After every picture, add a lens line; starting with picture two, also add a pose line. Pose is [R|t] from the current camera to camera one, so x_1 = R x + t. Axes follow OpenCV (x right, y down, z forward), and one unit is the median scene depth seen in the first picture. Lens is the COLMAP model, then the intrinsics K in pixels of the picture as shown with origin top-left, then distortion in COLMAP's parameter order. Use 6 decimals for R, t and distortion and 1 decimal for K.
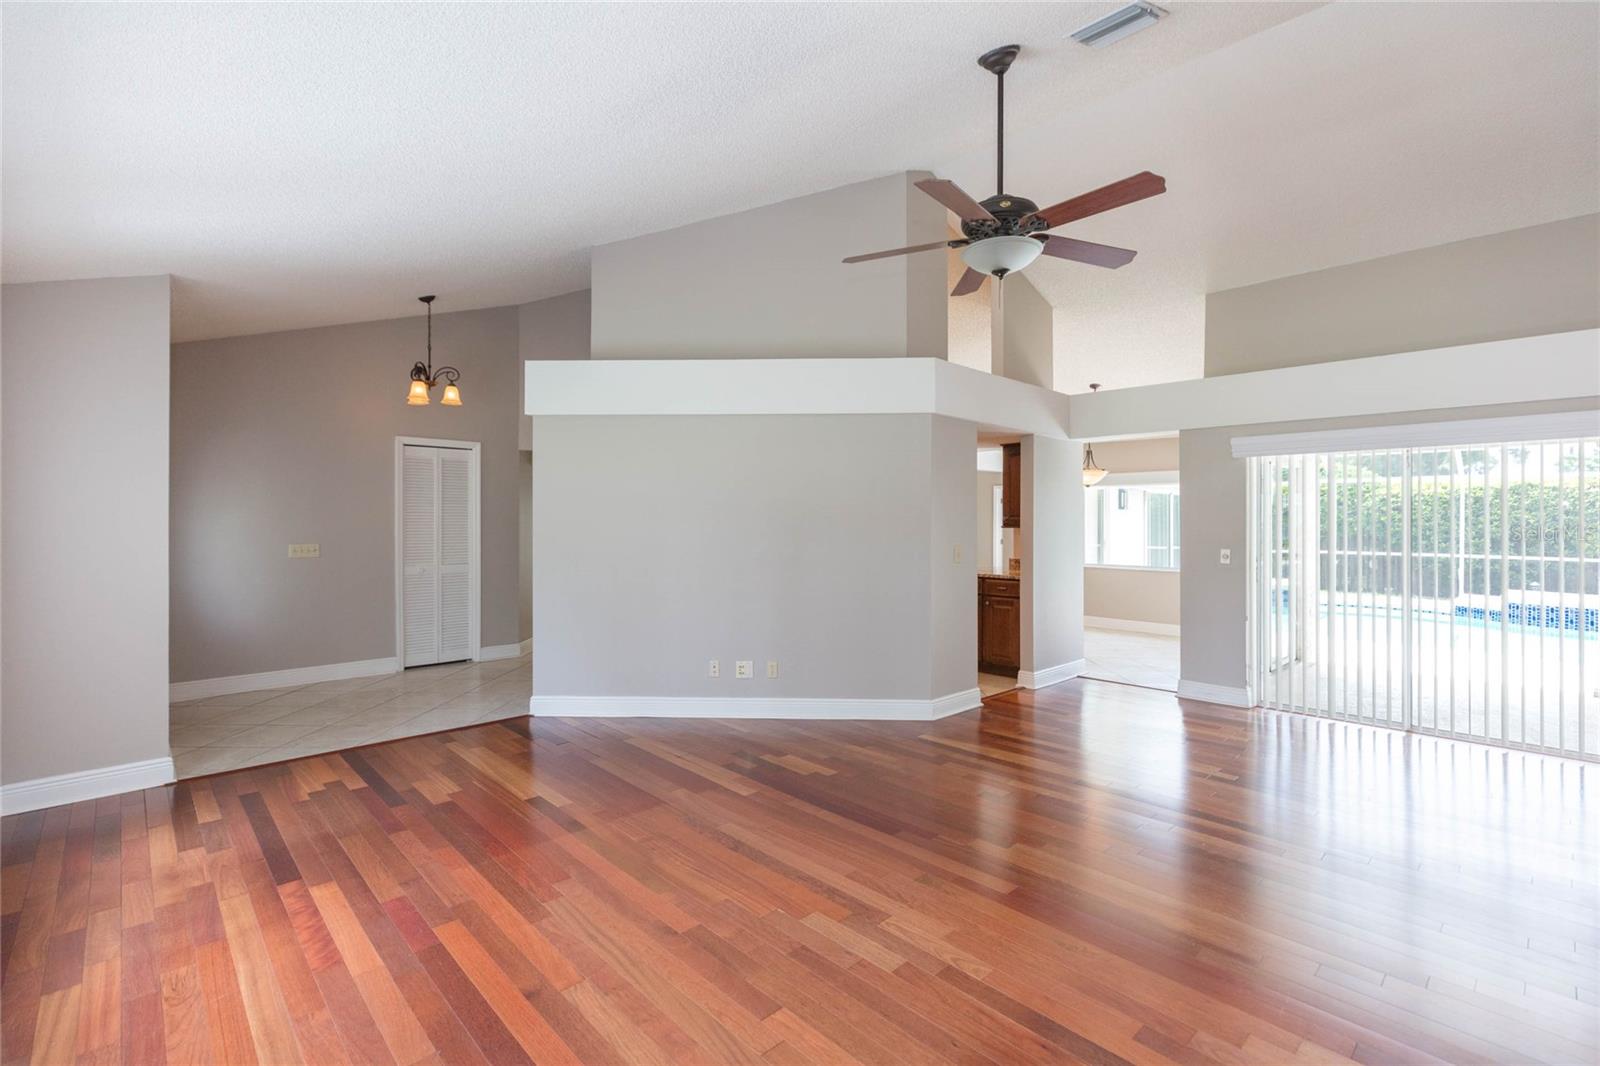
lens RADIAL K [[720.2, 0, 807.9], [0, 720.2, 529.6], [0, 0, 1]] dist [0.003011, 0.000566]
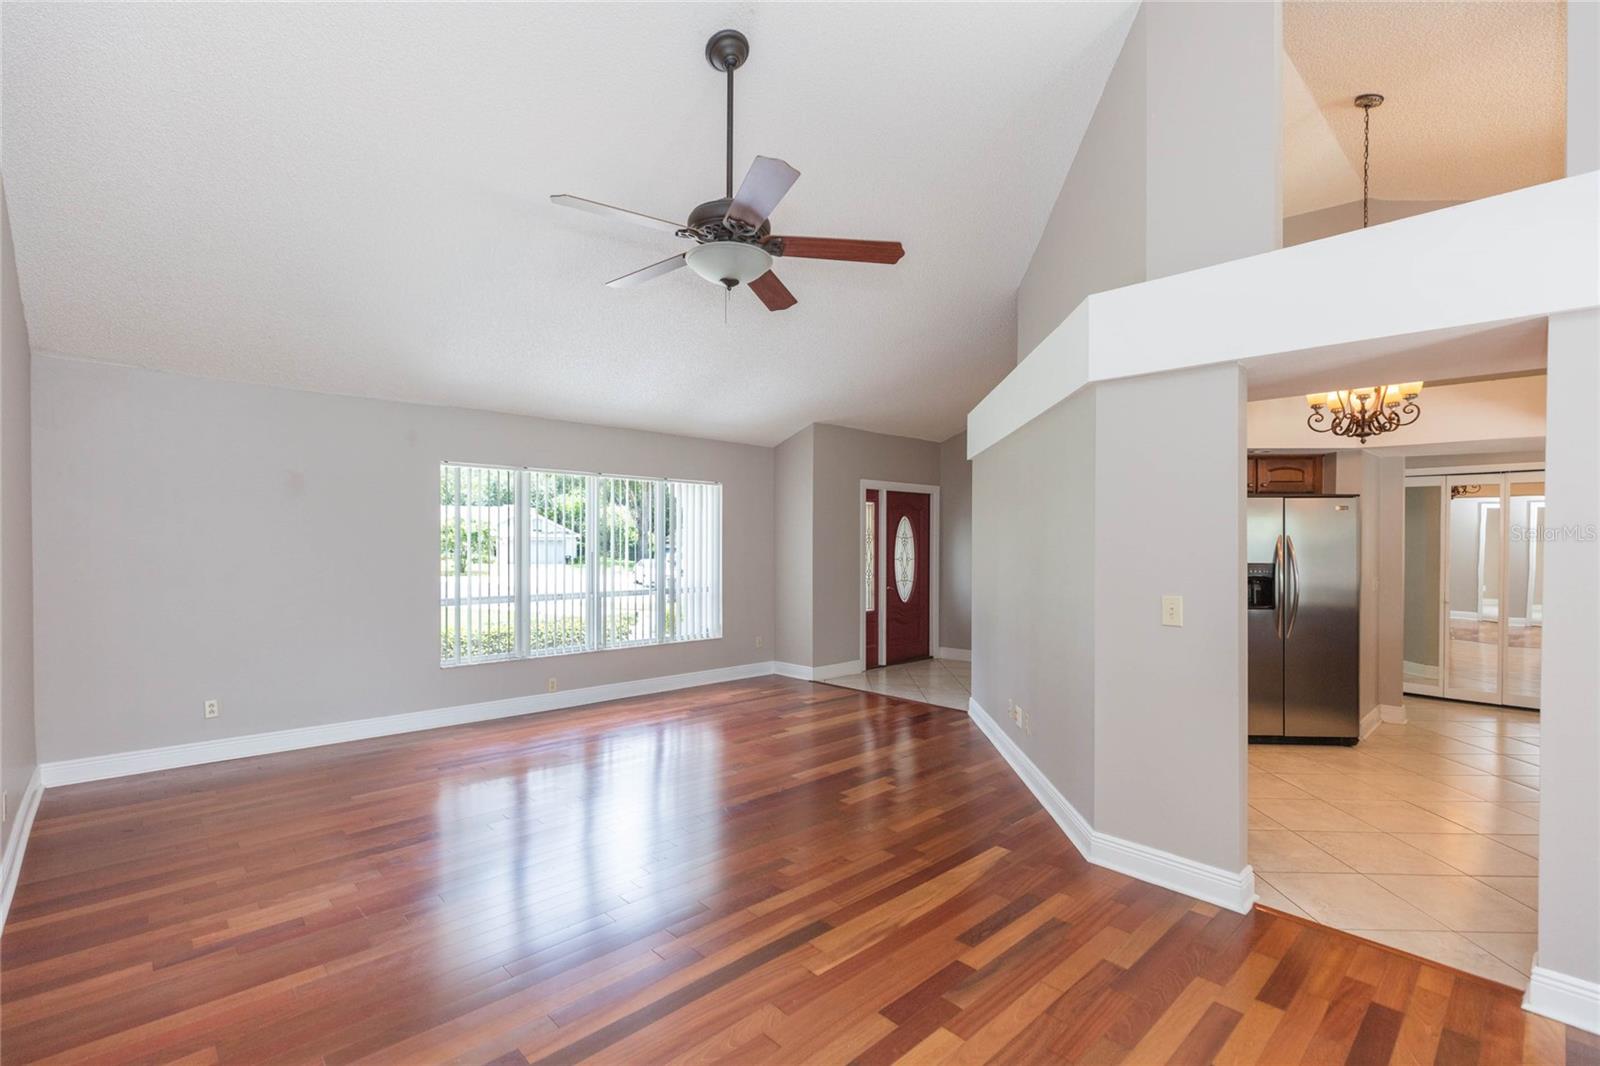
lens RADIAL K [[720.2, 0, 802.3], [0, 720.2, 545.3], [0, 0, 1]] dist [0.003011, 0.000566]
pose [[0.001169, -0.003174, -0.999994, 1.286210], [-0.015828, 0.999870, -0.003192, -0.013243], [0.999874, 0.015832, 0.001118, 1.167567]]
